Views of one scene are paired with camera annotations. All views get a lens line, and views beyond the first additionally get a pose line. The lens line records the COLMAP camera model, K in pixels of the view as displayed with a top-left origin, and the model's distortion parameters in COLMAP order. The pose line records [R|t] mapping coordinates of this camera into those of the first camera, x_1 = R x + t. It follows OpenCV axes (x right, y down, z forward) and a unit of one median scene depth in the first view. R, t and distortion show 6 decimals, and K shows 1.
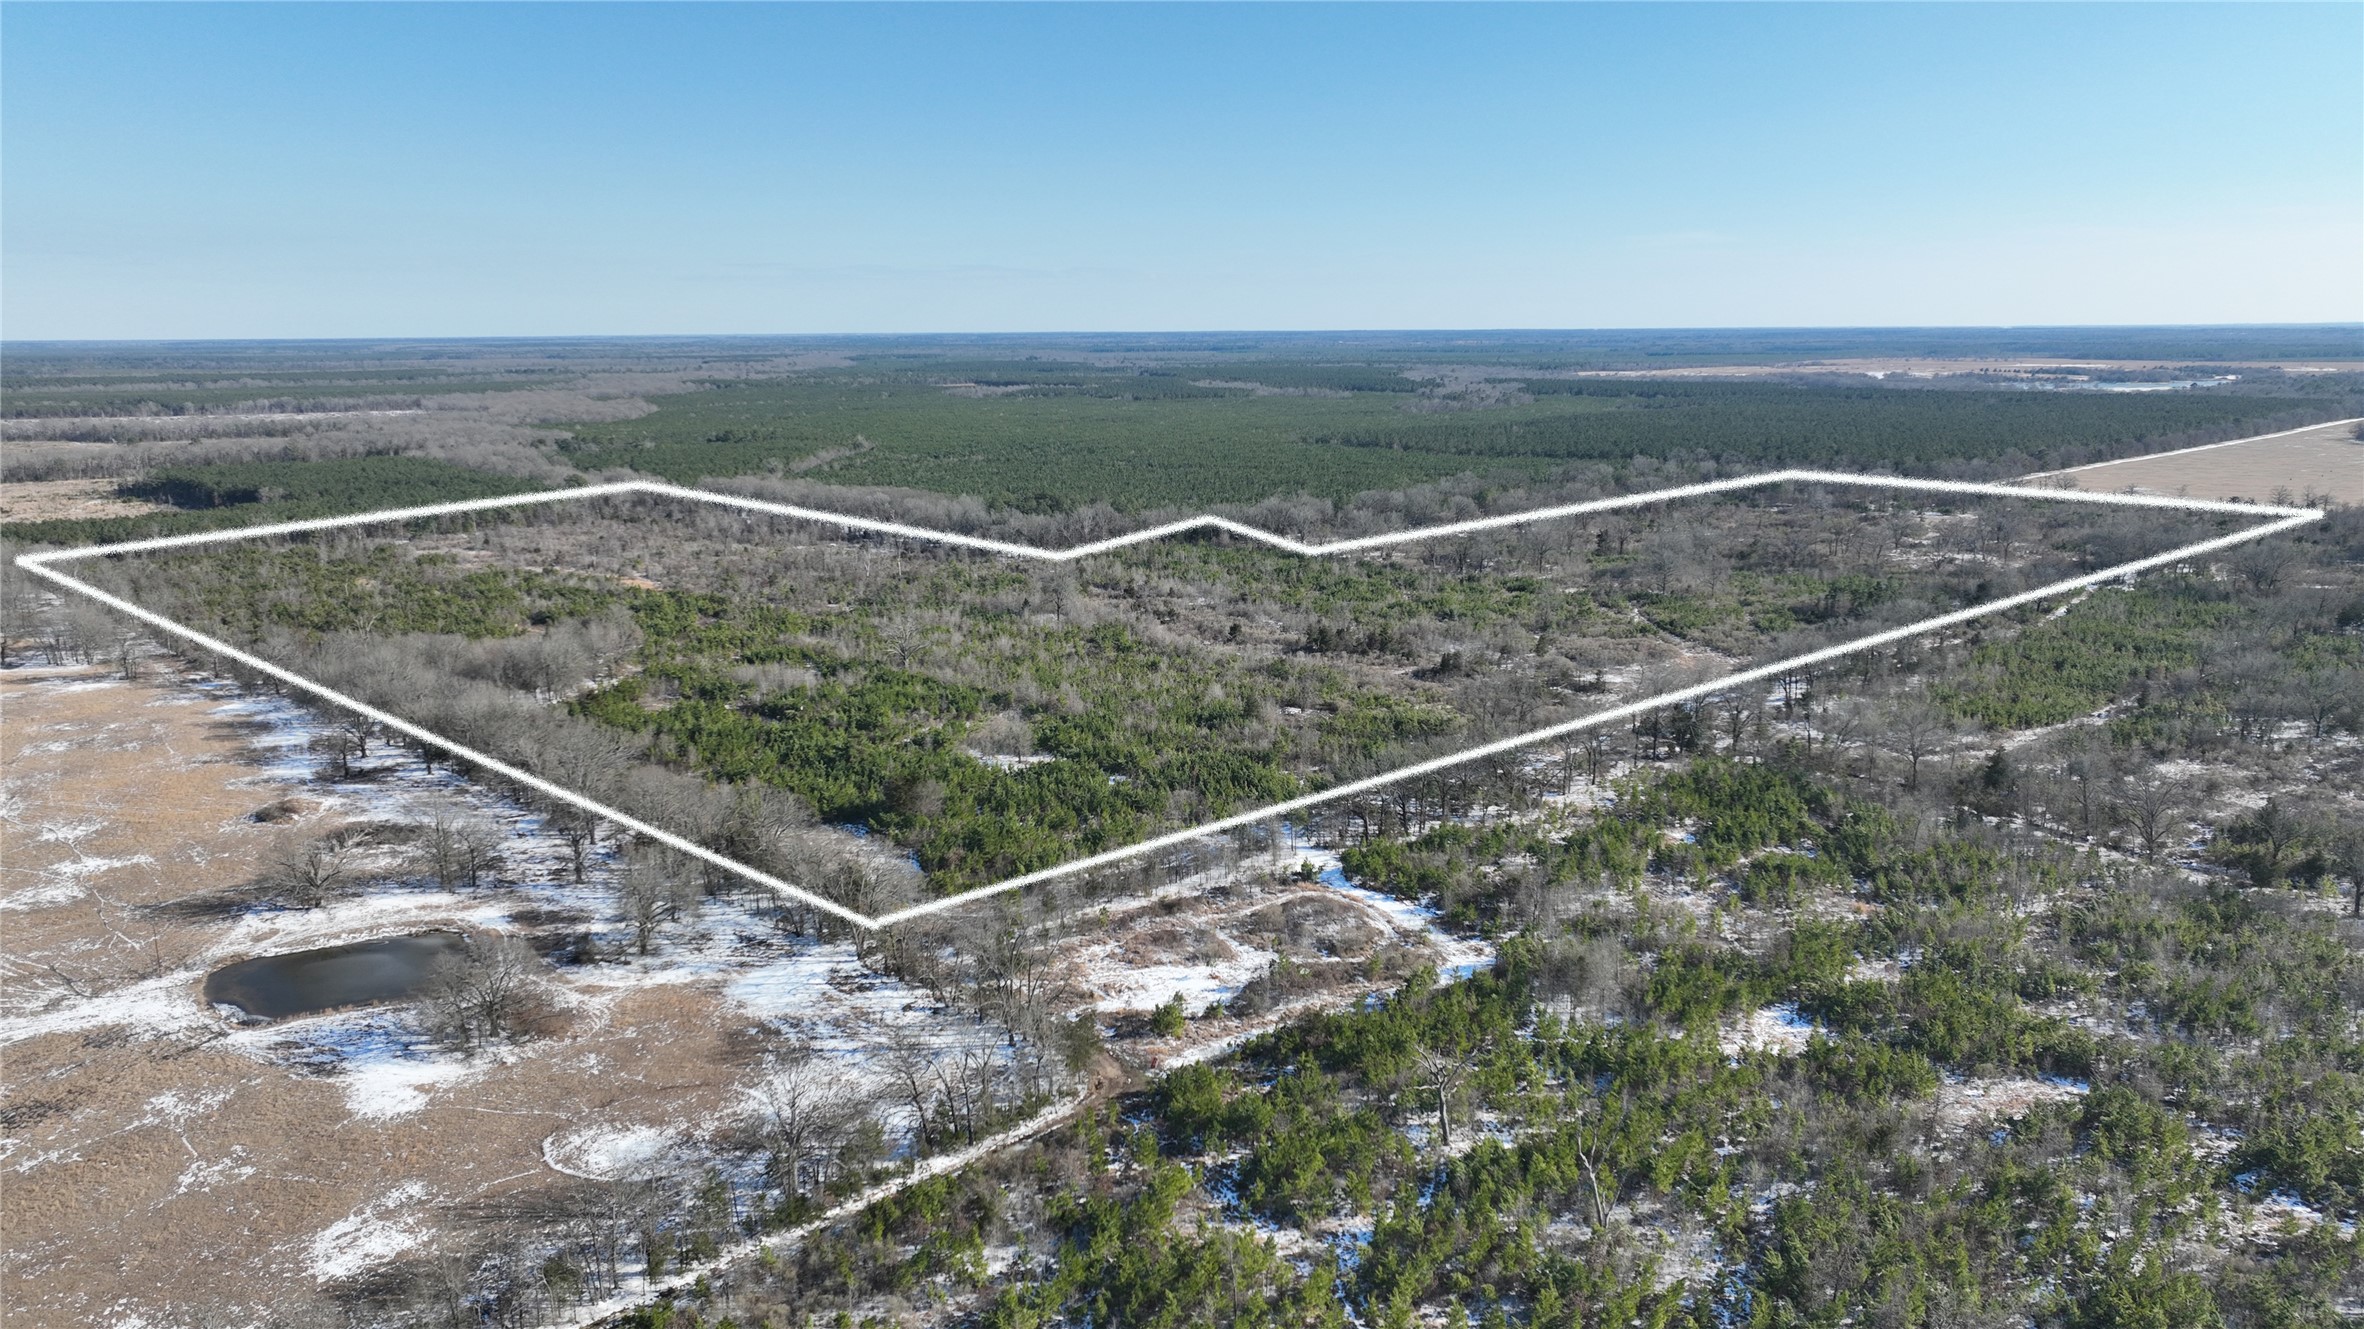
lens RADIAL K [[1661.3, 0, 1186.2], [0, 1661.3, 664.0], [0, 0, 1]] dist [-0.001821, 0.017524]
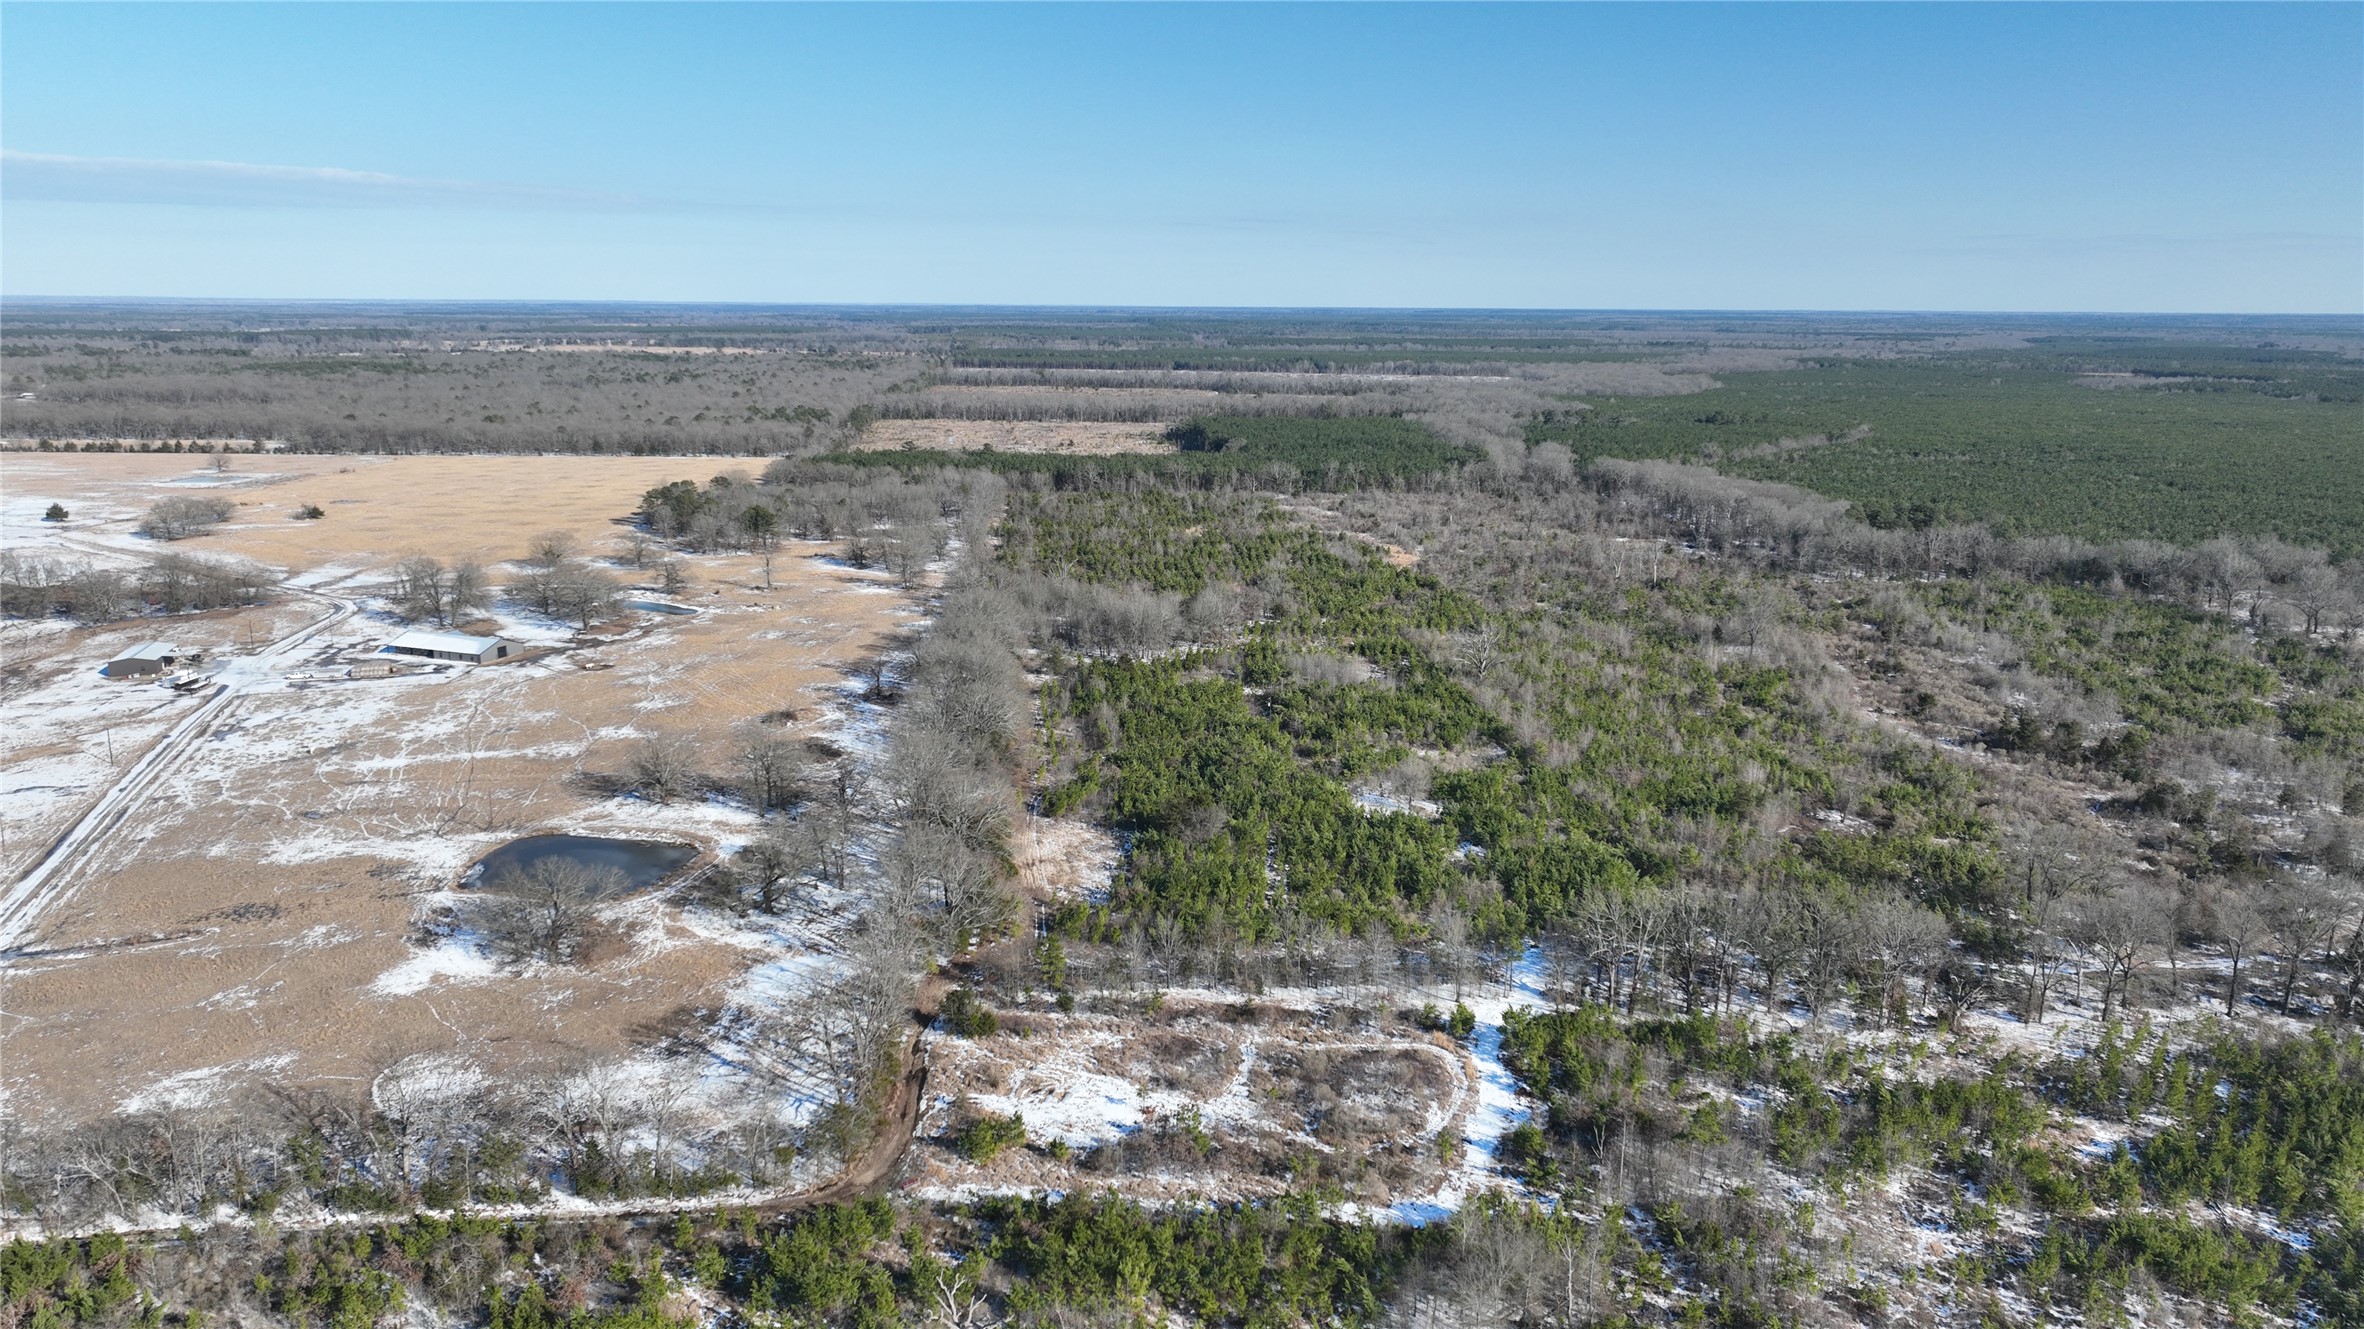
lens RADIAL K [[1661.3, 0, 1168.0], [0, 1661.3, 644.1], [0, 0, 1]] dist [-0.001821, 0.017524]
pose [[0.758885, 0.144394, -0.635015, 0.059385], [-0.142273, 0.988315, 0.054705, -0.009489], [0.635493, 0.048830, 0.770561, 0.044879]]
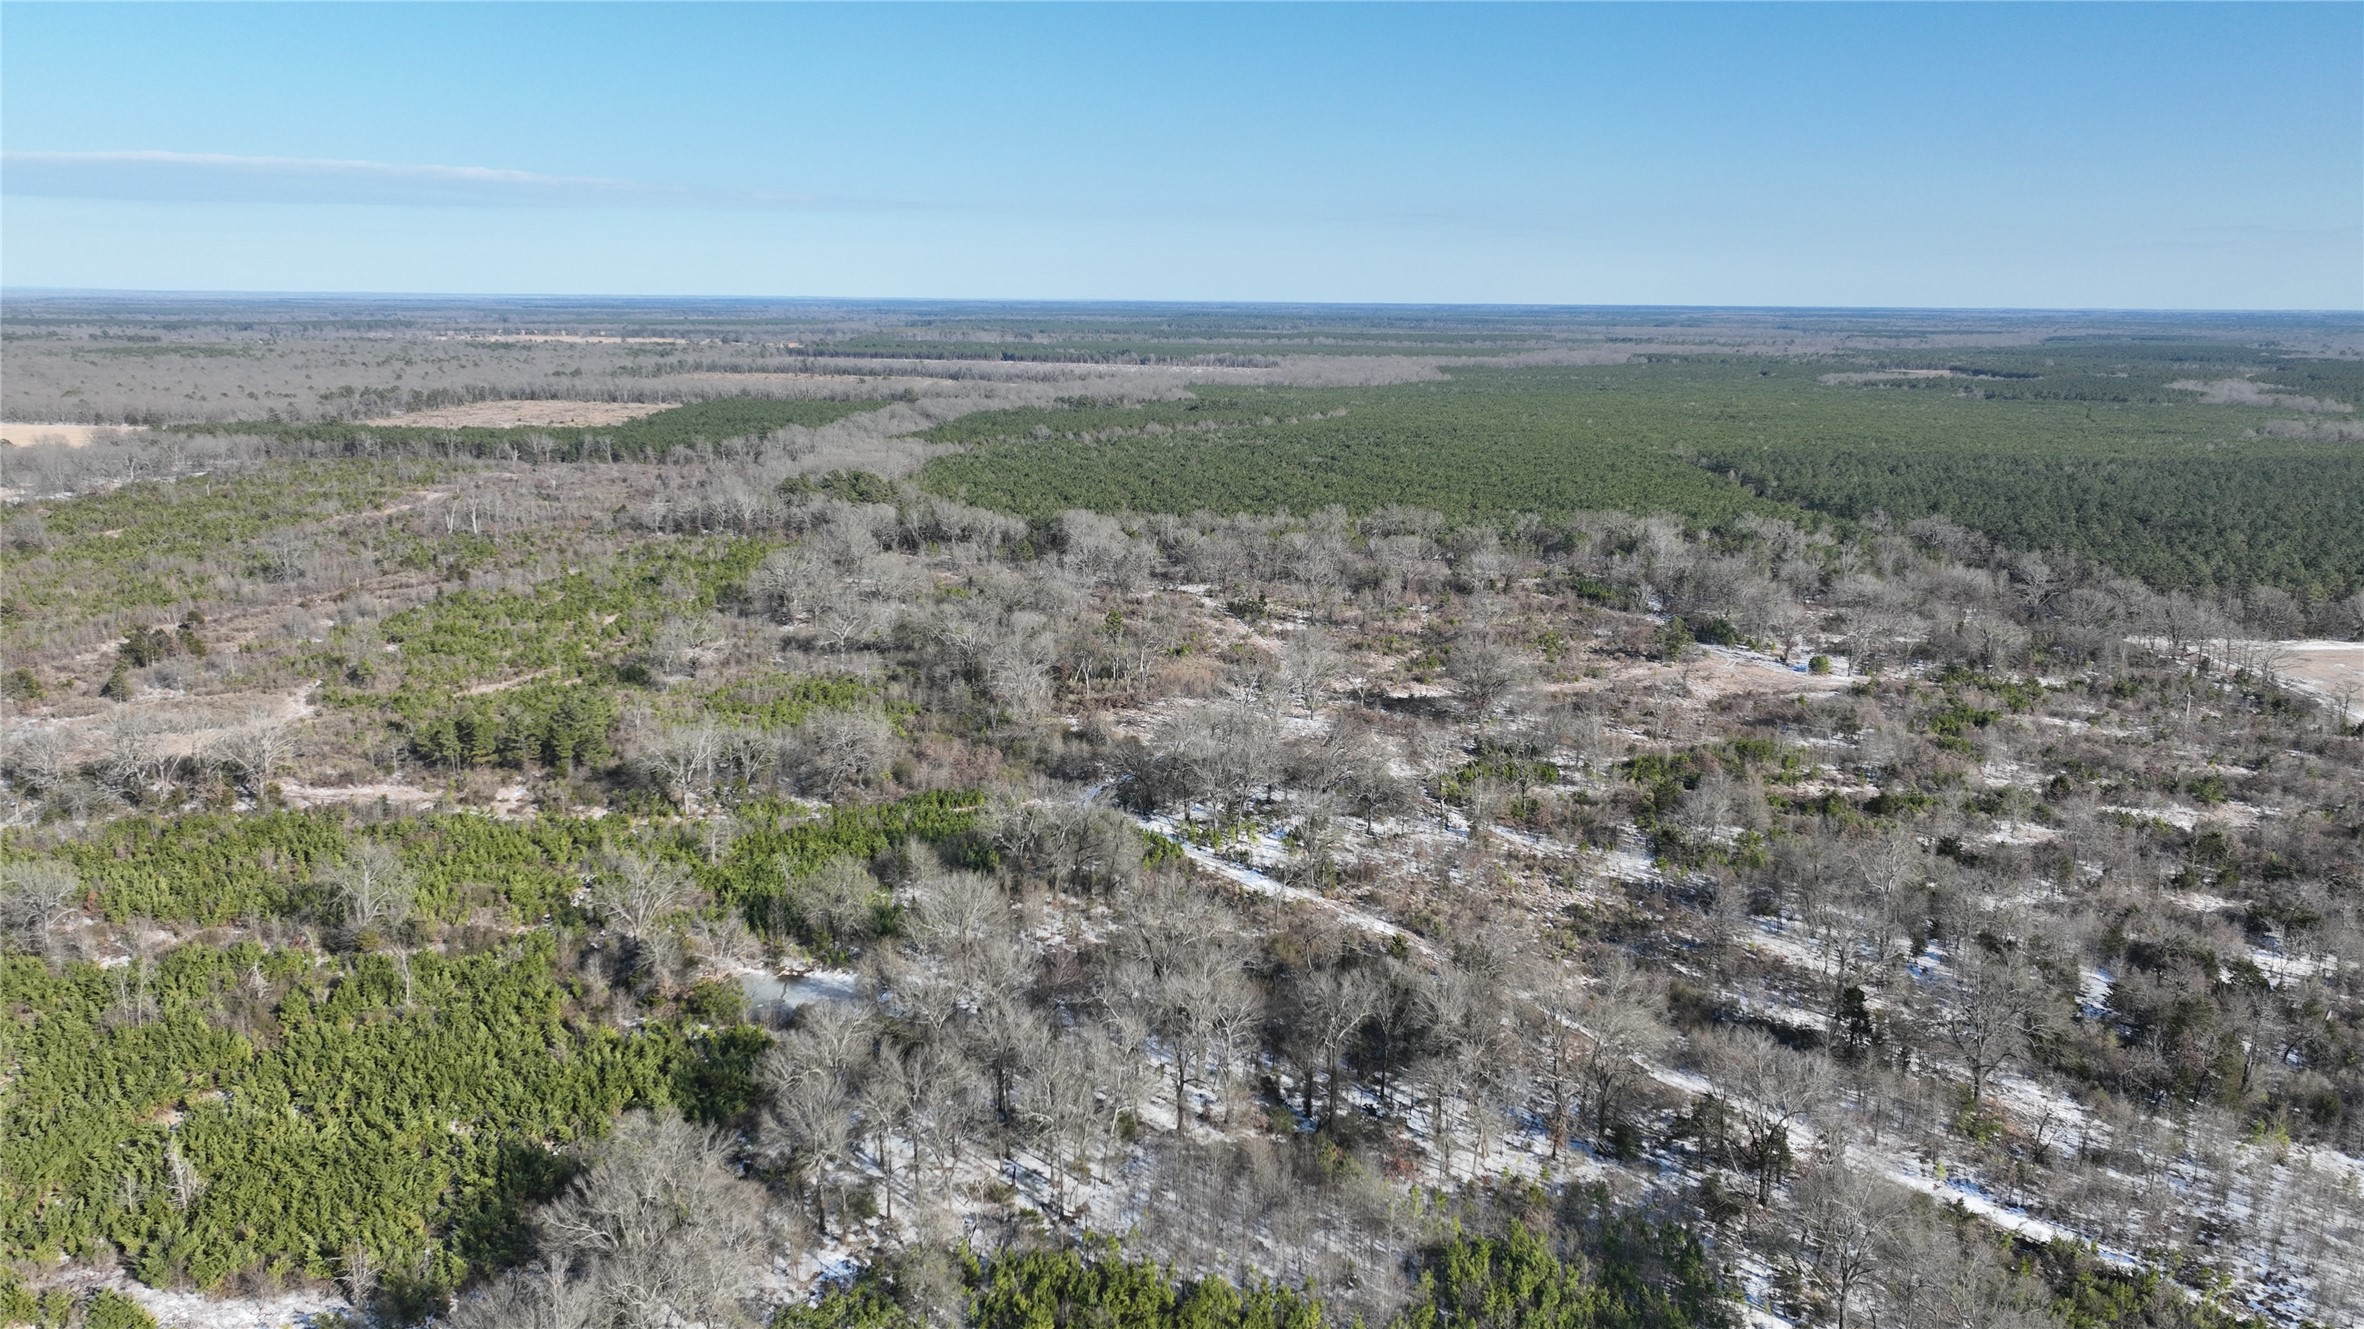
lens RADIAL K [[1661.3, 0, 1177.3], [0, 1661.3, 677.6], [0, 0, 1]] dist [-0.001821, 0.017524]
pose [[0.689483, 0.176050, -0.702580, 0.218088], [-0.159308, 0.983117, 0.090008, -0.034170], [0.706565, 0.049867, 0.705889, 0.165676]]
